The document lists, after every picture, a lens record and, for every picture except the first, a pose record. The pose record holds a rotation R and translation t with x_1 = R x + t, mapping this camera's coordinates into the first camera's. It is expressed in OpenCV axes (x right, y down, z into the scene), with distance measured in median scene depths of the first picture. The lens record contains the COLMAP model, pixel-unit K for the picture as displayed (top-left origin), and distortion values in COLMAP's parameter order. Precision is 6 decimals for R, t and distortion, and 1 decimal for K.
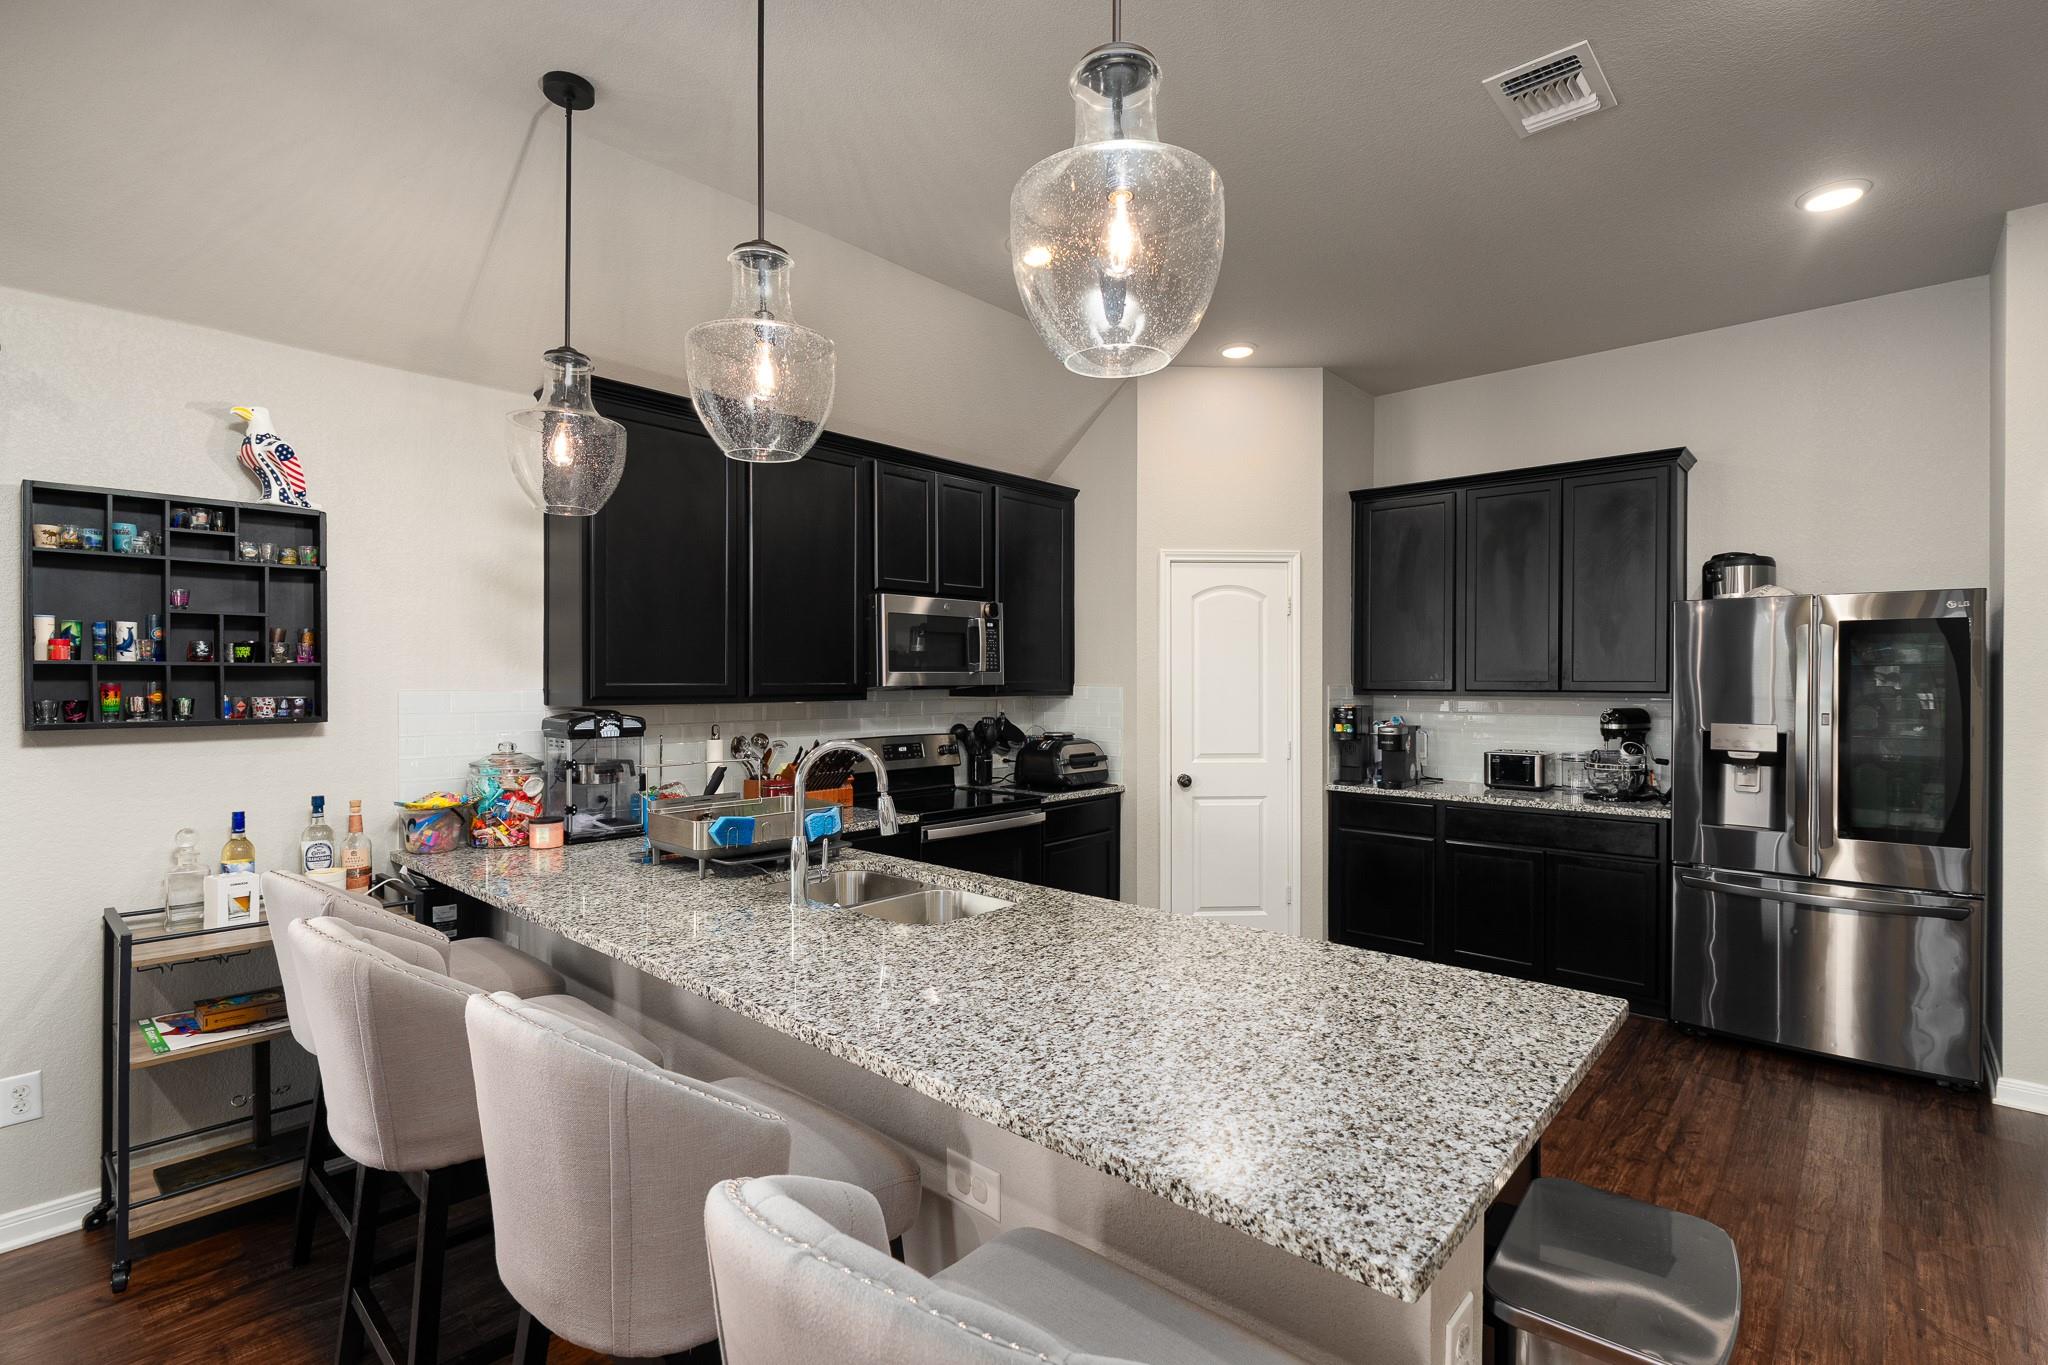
lens RADIAL K [[943.5, 0, 1016.4], [0, 943.5, 685.7], [0, 0, 1]] dist [-0.003751, 0.000009]
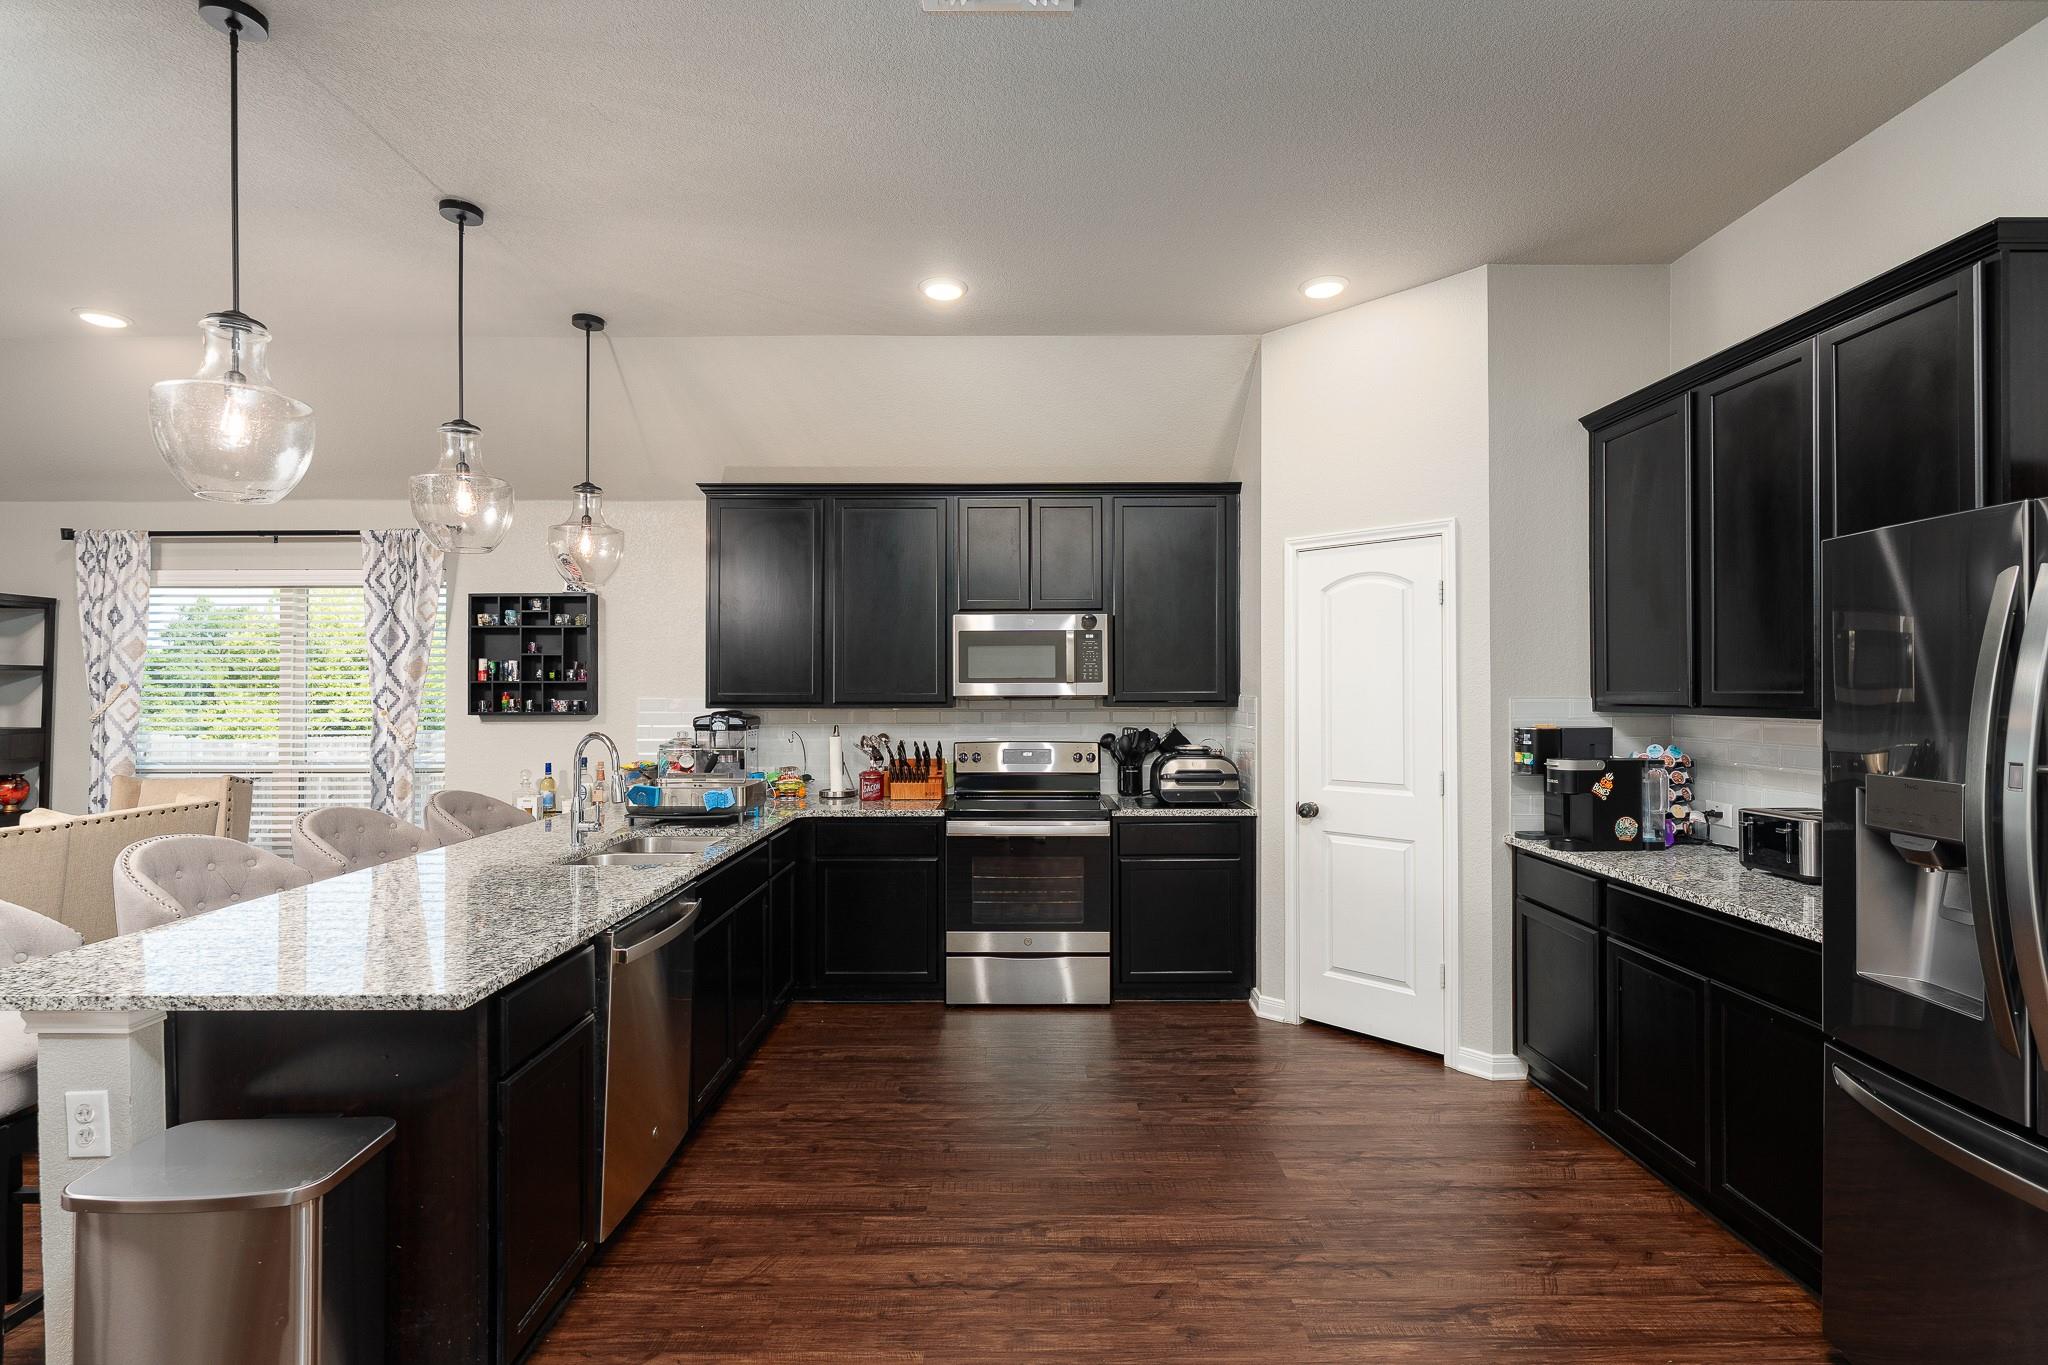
lens RADIAL K [[943.5, 0, 1030.3], [0, 943.5, 682.9], [0, 0, 1]] dist [-0.003751, 0.000009]
pose [[0.671287, -0.005746, -0.741175, 1.115616], [-0.003334, 0.999936, -0.010771, -0.004332], [0.741190, 0.009702, 0.671226, 0.443515]]
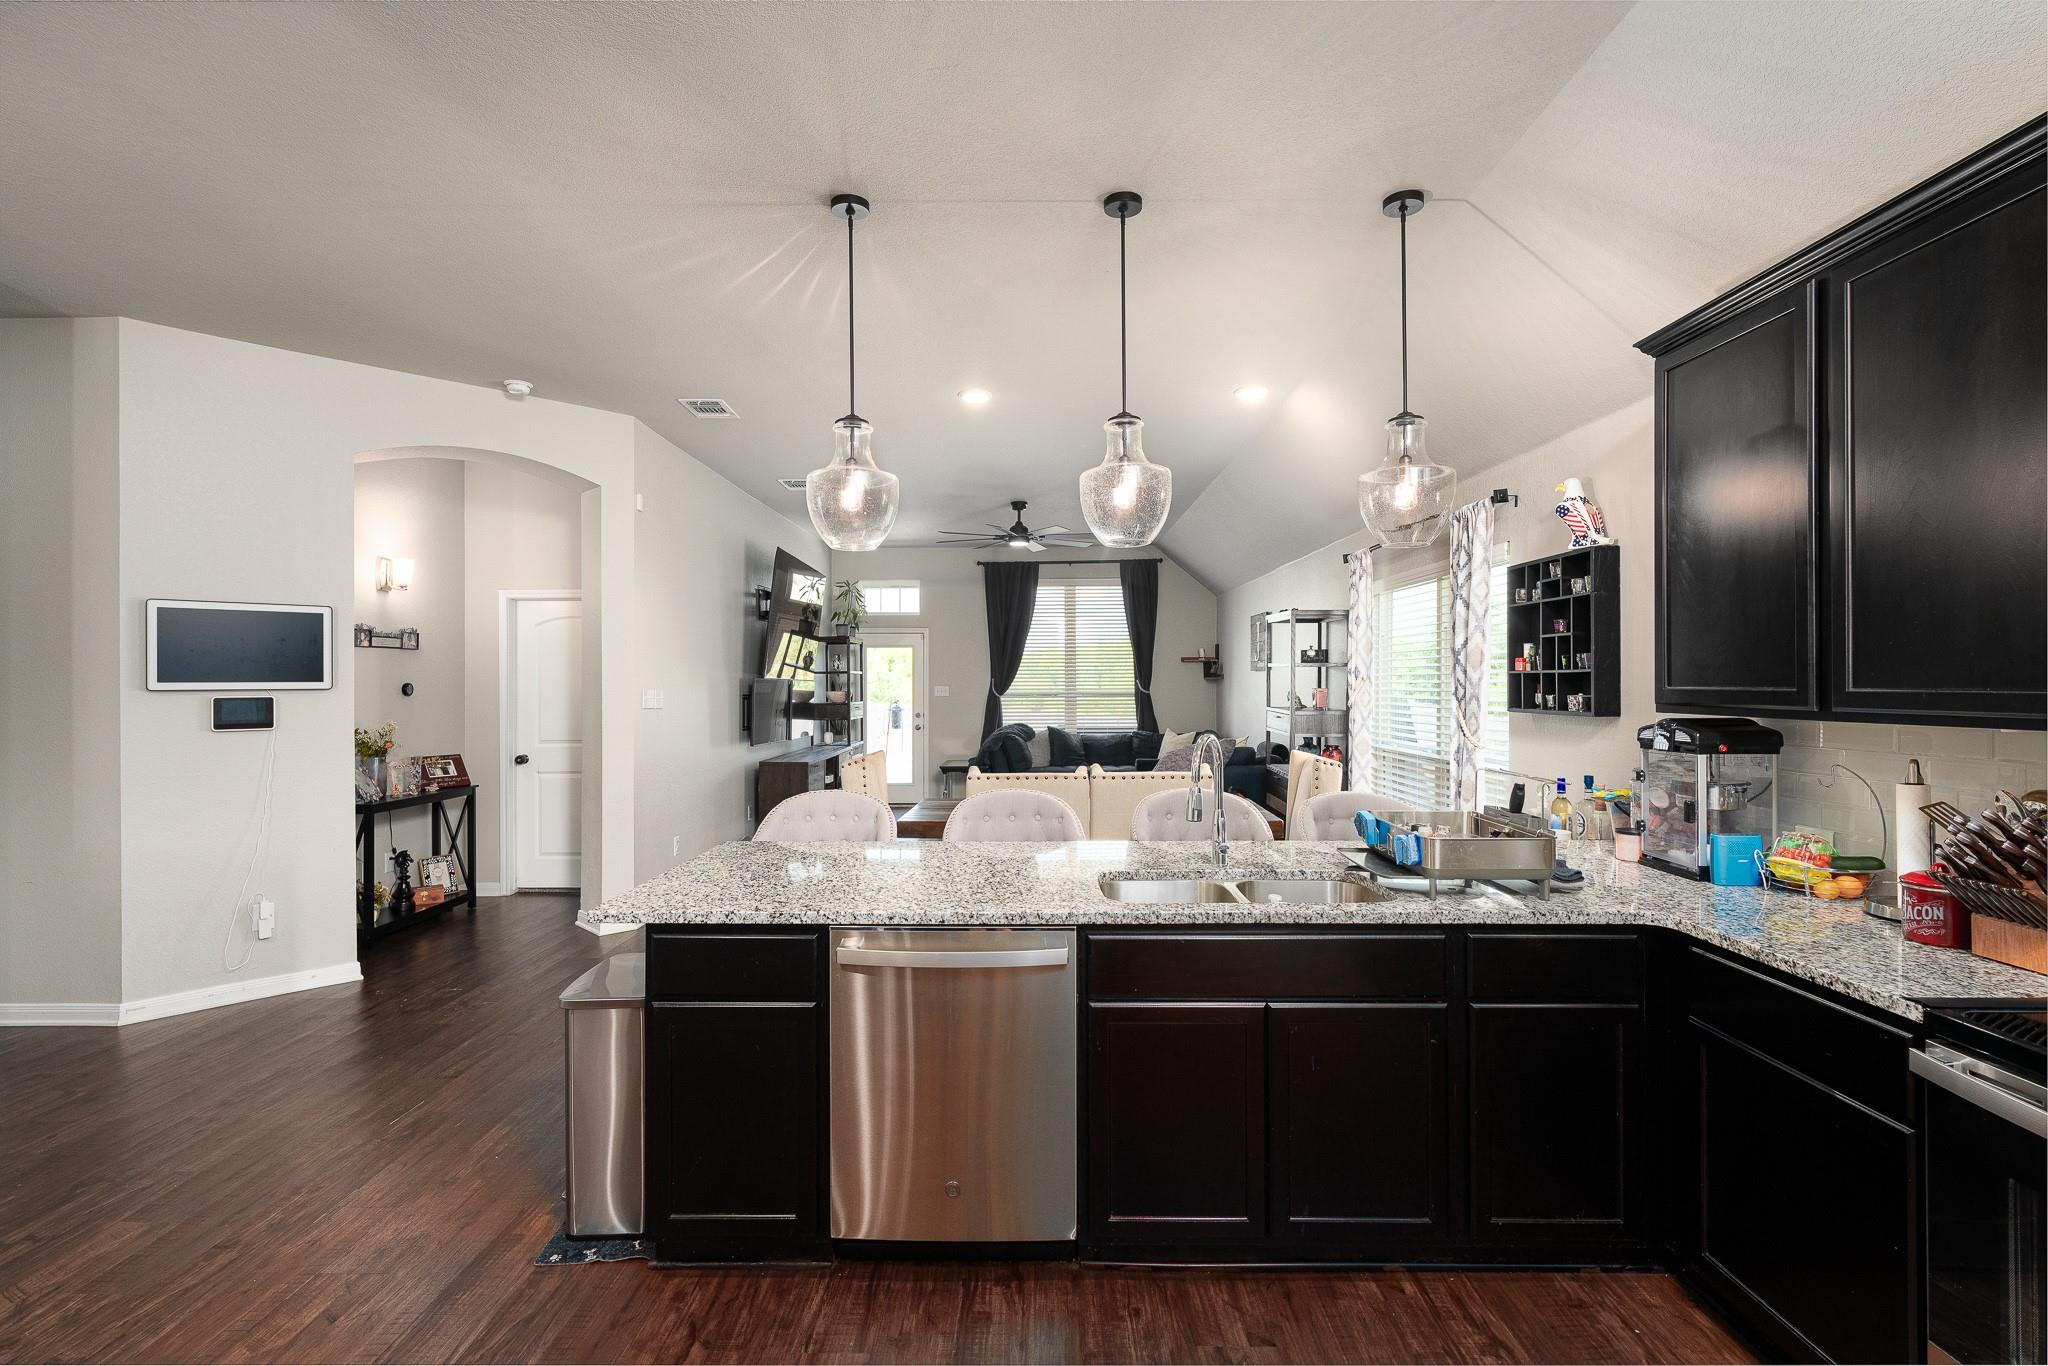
lens RADIAL K [[943.5, 0, 1018.0], [0, 943.5, 679.1], [0, 0, 1]] dist [-0.003751, 0.000009]
pose [[-0.759228, -0.000201, -0.650825, 0.654132], [-0.001488, 0.999998, 0.001427, -0.011556], [0.650823, 0.002052, -0.759226, 1.470467]]
